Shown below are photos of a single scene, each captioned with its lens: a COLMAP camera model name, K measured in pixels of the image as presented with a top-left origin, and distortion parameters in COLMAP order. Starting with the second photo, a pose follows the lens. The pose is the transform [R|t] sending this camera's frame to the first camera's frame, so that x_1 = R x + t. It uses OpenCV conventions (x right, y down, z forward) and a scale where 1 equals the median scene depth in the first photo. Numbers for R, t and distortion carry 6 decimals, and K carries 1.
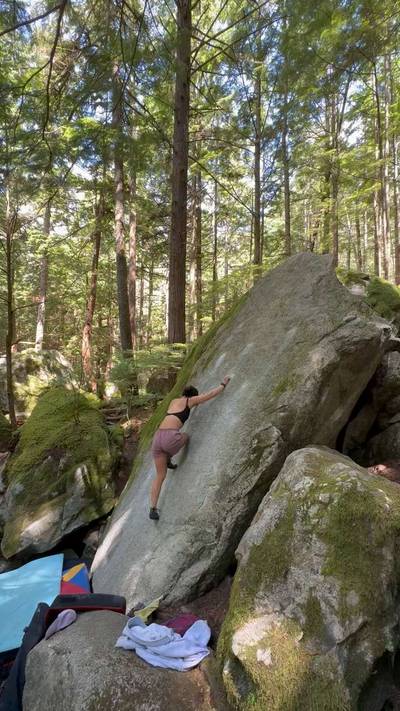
lens RADIAL K [[315.3, 0, 202.6], [0, 315.3, 357.0], [0, 0, 1]] dist [-0.006390, 0.001858]
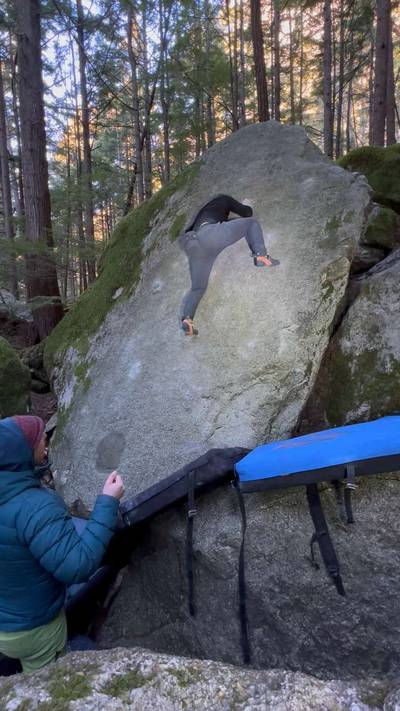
lens RADIAL K [[315.3, 0, 200.7], [0, 315.3, 356.6], [0, 0, 1]] dist [-0.006390, 0.001858]
pose [[0.834071, -0.082834, 0.545402, -0.689772], [0.011253, 0.991011, 0.133304, 0.388810], [-0.551542, -0.105048, 0.827506, 0.414424]]
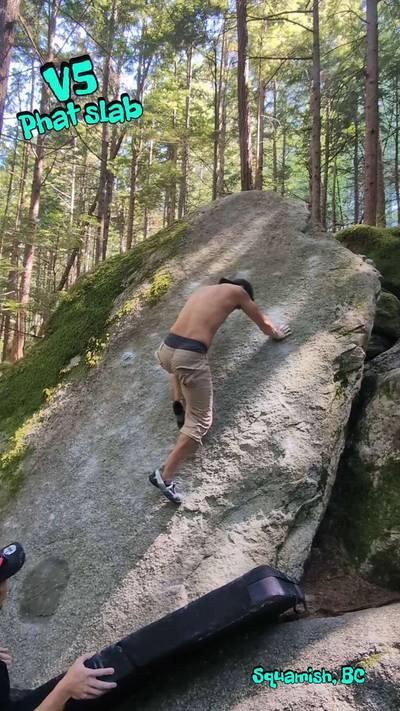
lens RADIAL K [[406.2, 0, 202.1], [0, 406.2, 358.5], [0, 0, 1]] dist [0.004868, 0.003269]
pose [[0.759496, 0.102765, 0.642343, -0.776731], [-0.063139, 0.994426, -0.084439, 0.367994], [-0.647440, 0.023574, 0.761752, 0.450952]]
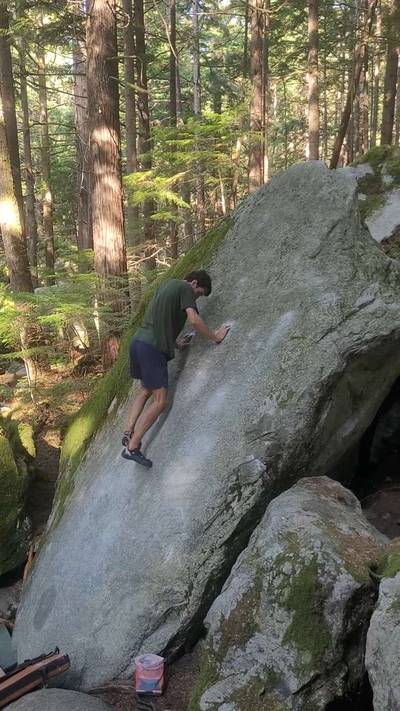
lens RADIAL K [[595.7, 0, 203.9], [0, 595.7, 357.0], [0, 0, 1]] dist [0.030365, -0.017865]
pose [[0.996637, -0.033560, 0.074751, -0.005083], [0.019678, 0.983608, 0.179242, -0.293513], [-0.079541, -0.177168, 0.980961, -0.383925]]
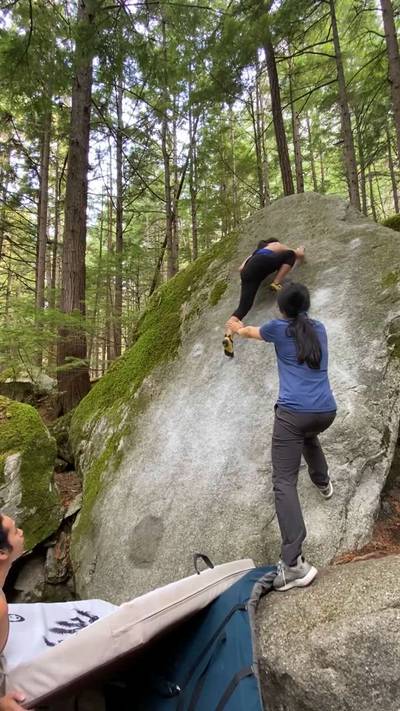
lens RADIAL K [[341.4, 0, 203.3], [0, 341.4, 358.9], [0, 0, 1]] dist [0.005883, -0.006677]
pose [[0.870702, 0.026950, 0.491072, -0.738294], [0.018986, 0.995911, -0.088318, 0.423661], [-0.491445, 0.086222, 0.866630, 0.468492]]
